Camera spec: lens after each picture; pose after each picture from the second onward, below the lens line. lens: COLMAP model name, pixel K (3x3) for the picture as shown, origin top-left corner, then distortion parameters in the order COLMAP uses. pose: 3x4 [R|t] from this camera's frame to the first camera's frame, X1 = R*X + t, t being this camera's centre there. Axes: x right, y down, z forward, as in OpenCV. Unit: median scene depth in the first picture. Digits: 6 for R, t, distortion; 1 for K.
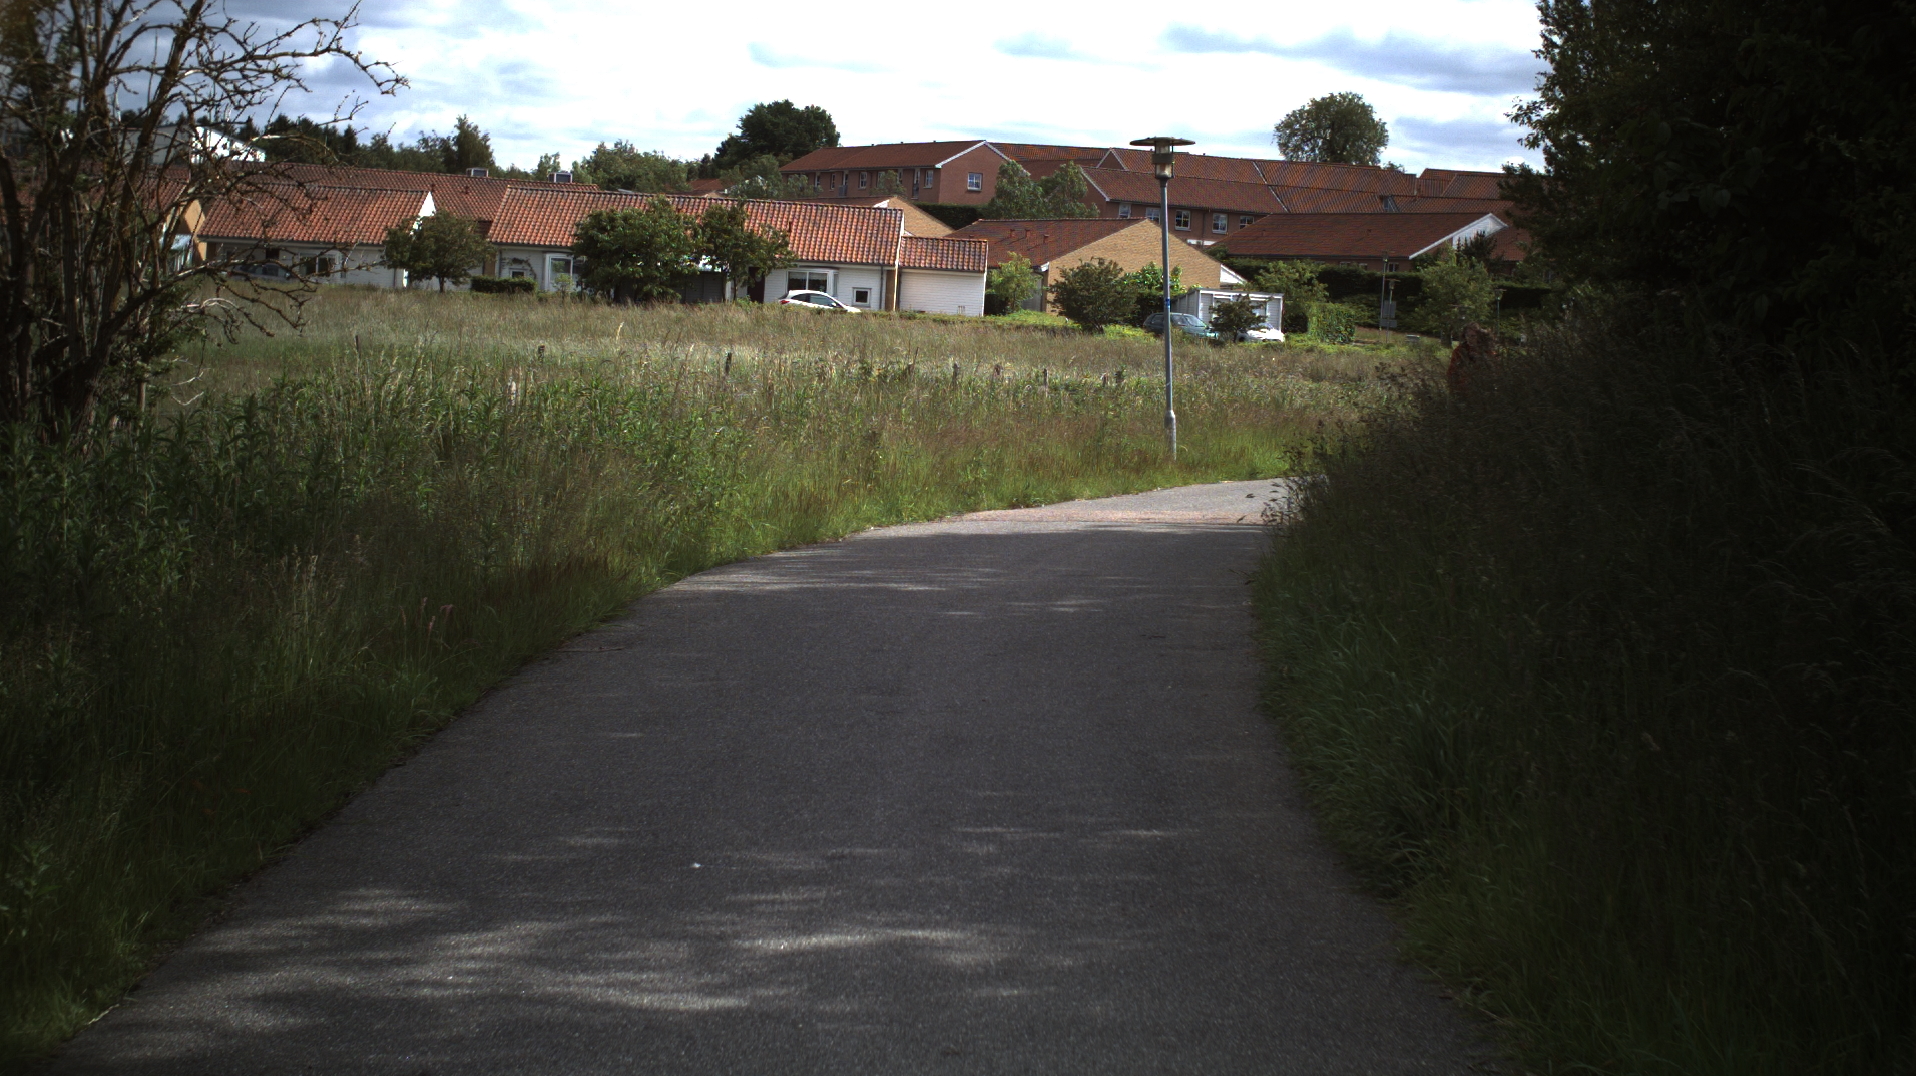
lens RADIAL K [[3426.0, 0, 958.0], [0, 3426.0, 538.0], [0, 0, 1]] dist [-0.302194, 0.453104]
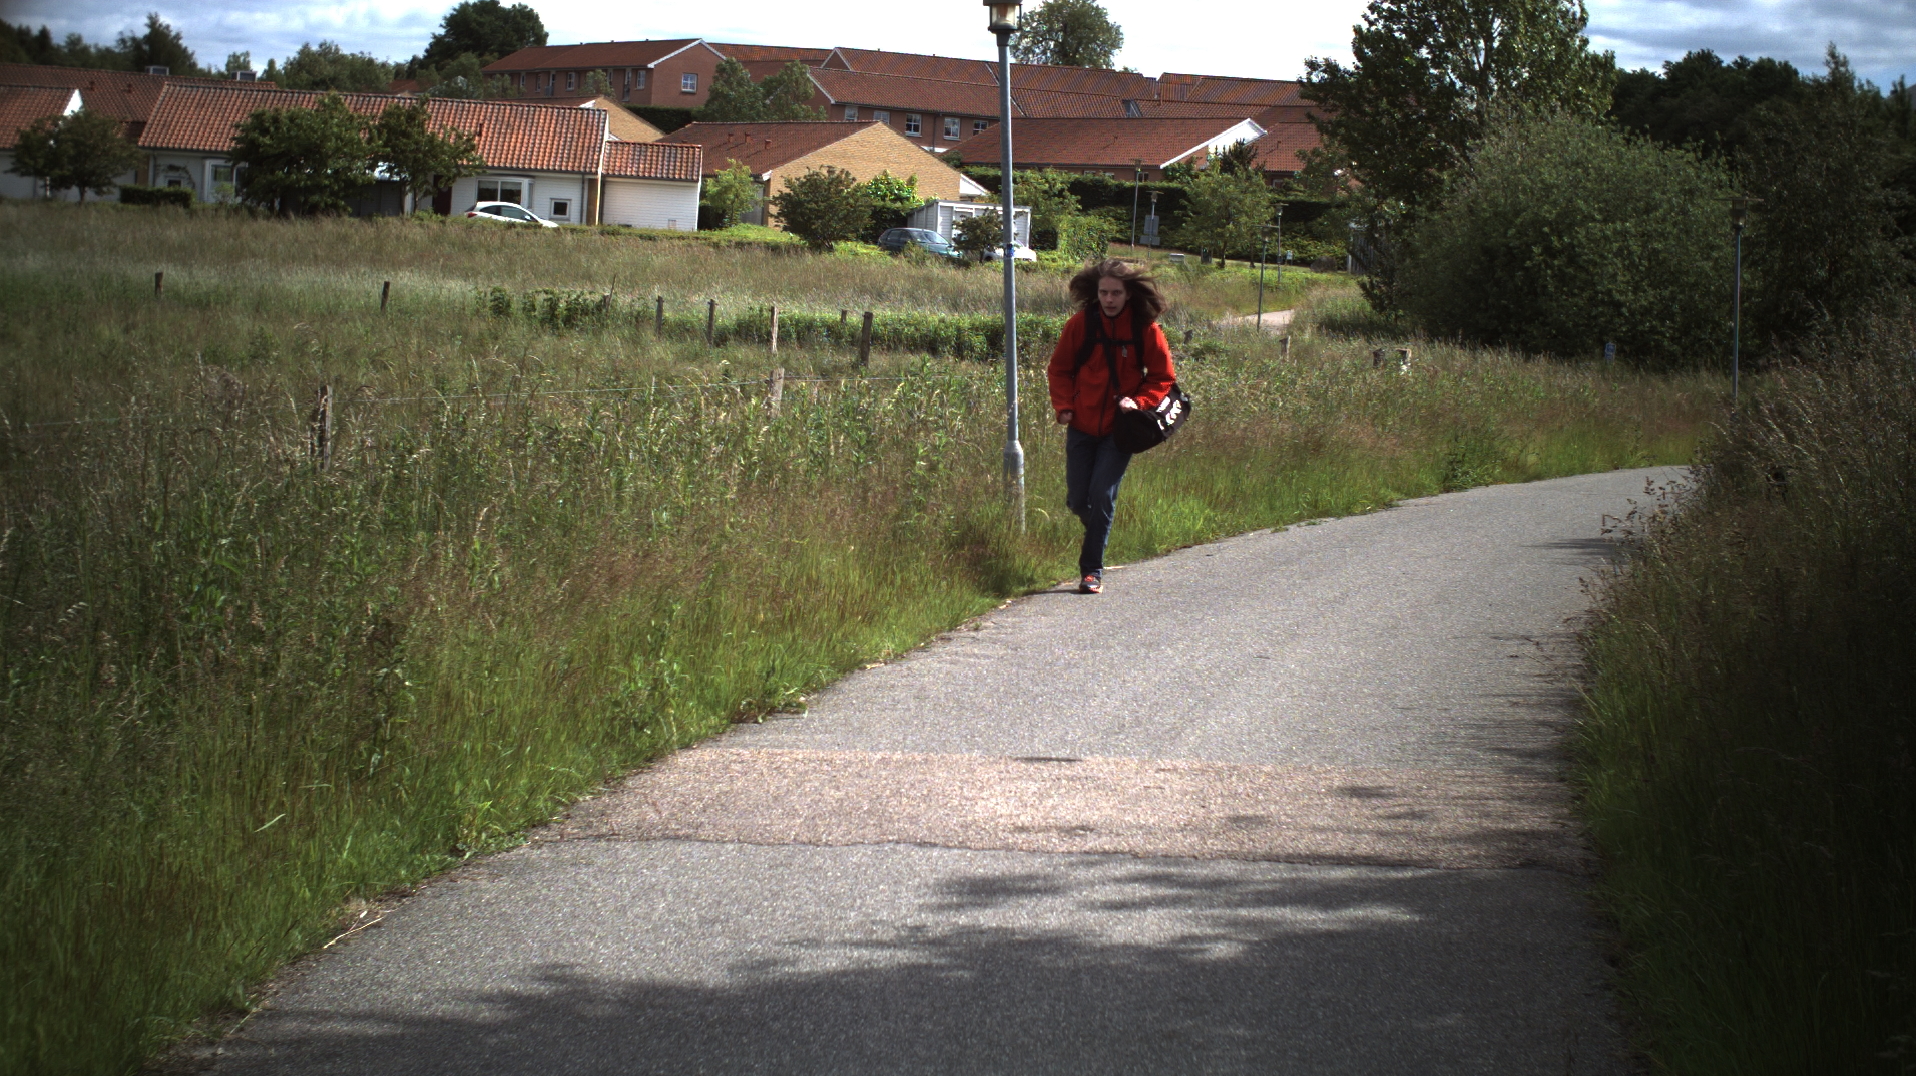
lens RADIAL K [[3426.0, 0, 958.0], [0, 3426.0, 538.0], [0, 0, 1]] dist [-0.302194, 0.453104]
pose [[0.996567, -0.001019, 0.082781, 0.001499], [-0.001231, 0.999631, 0.027128, -0.009286], [-0.082778, -0.027137, 0.996198, 0.110184]]
